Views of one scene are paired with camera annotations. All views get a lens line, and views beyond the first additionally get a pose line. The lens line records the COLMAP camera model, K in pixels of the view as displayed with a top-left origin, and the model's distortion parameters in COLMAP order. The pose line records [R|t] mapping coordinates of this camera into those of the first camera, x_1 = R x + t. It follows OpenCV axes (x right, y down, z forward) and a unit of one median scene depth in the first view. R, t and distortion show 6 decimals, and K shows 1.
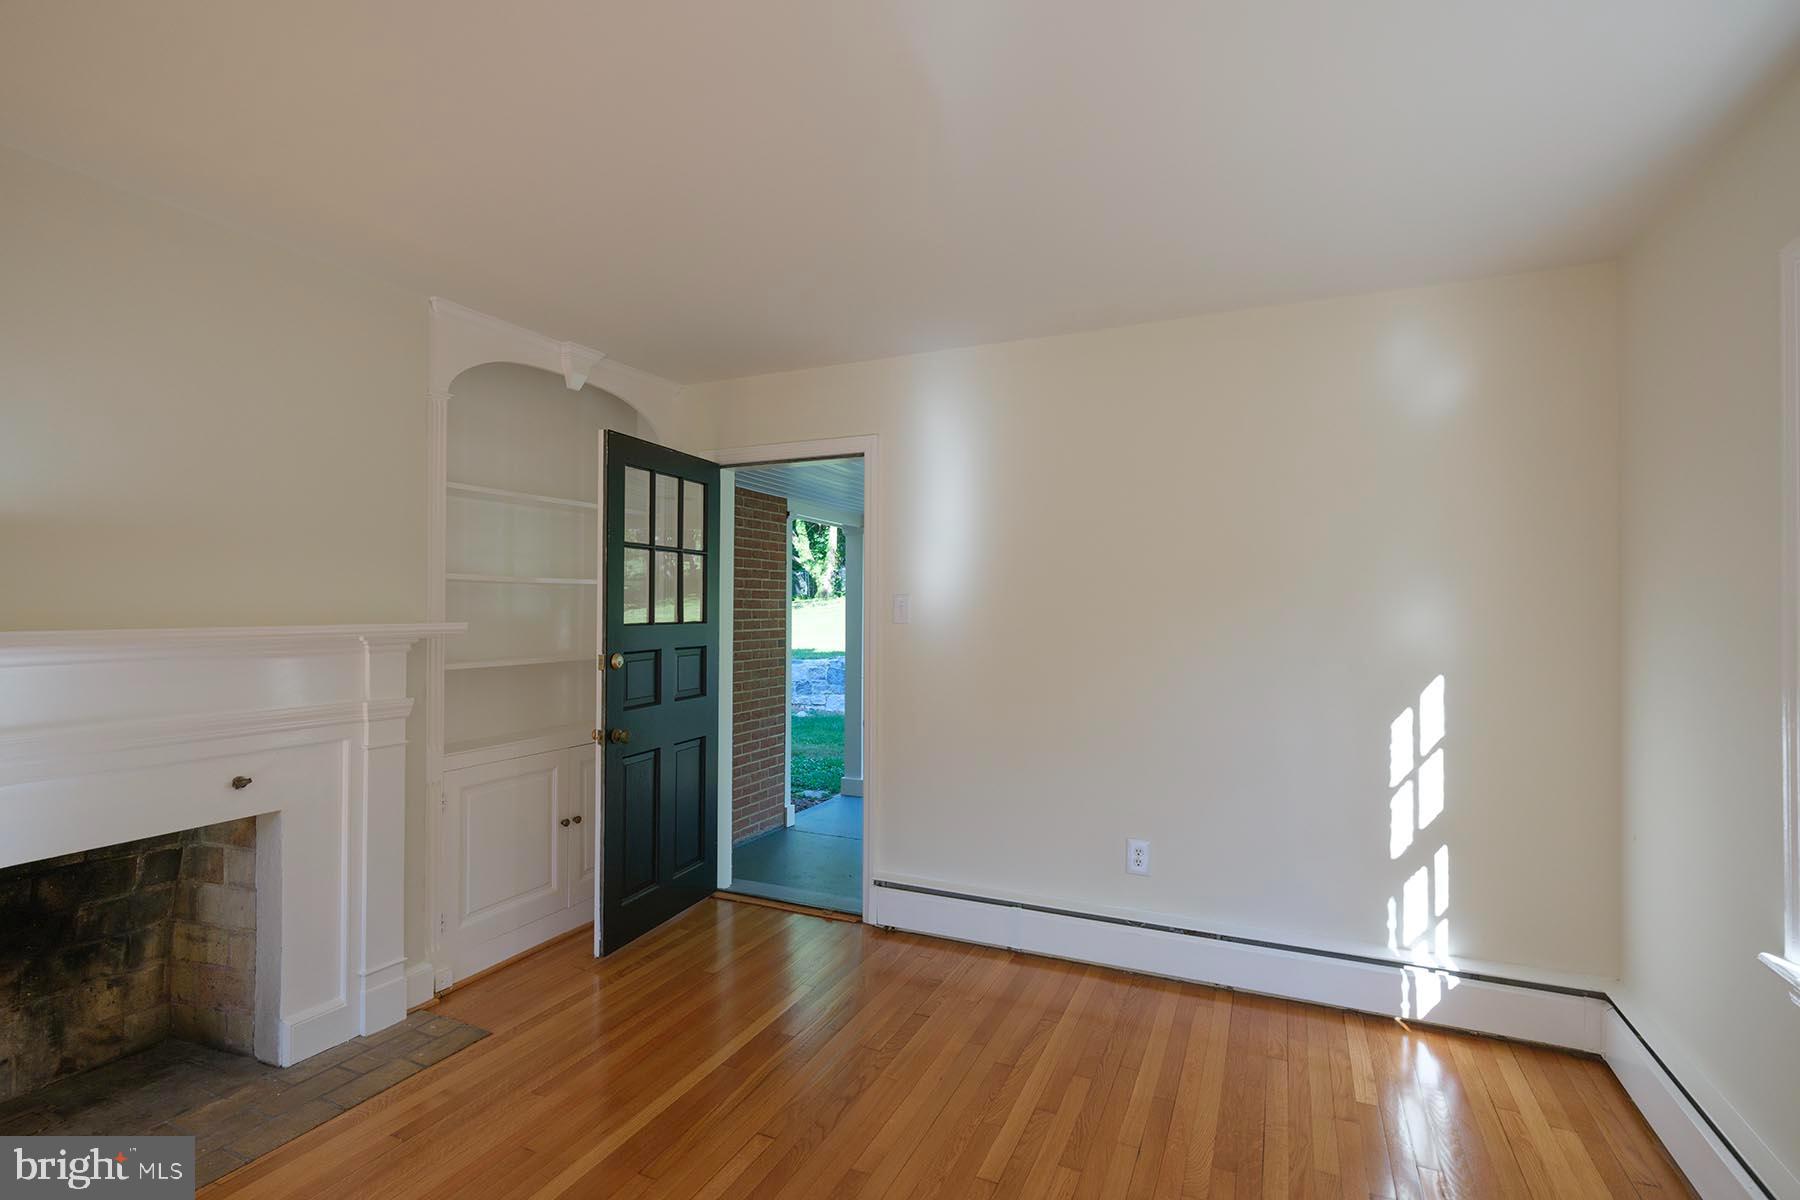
lens RADIAL K [[852.1, 0, 890.4], [0, 852.1, 583.2], [0, 0, 1]] dist [-0.011336, 0.000292]
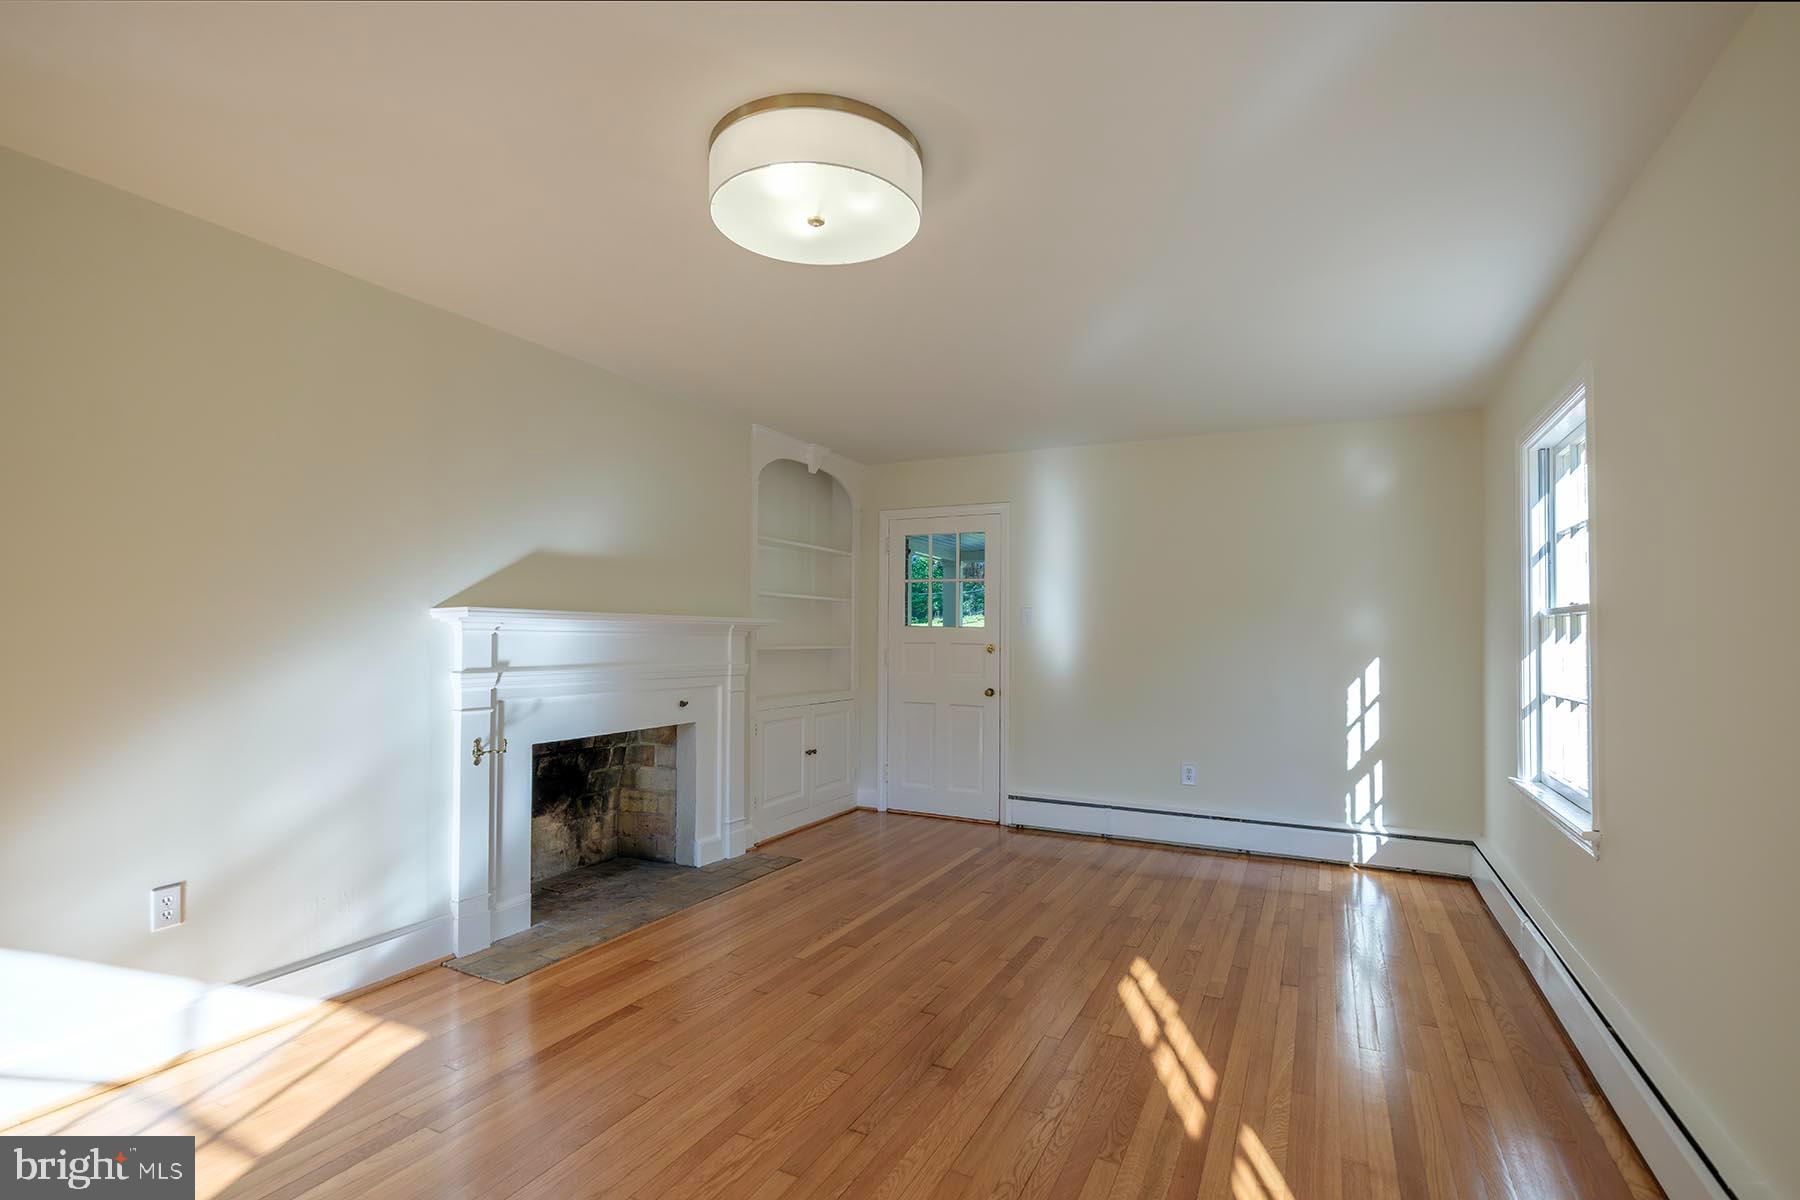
lens RADIAL K [[852.1, 0, 853.2], [0, 852.1, 583.7], [0, 0, 1]] dist [-0.011336, 0.000292]
pose [[0.997729, 0.008696, -0.066788, -0.260862], [-0.011065, 0.999320, -0.035175, 0.036155], [0.066437, 0.035834, 0.997147, -0.725322]]
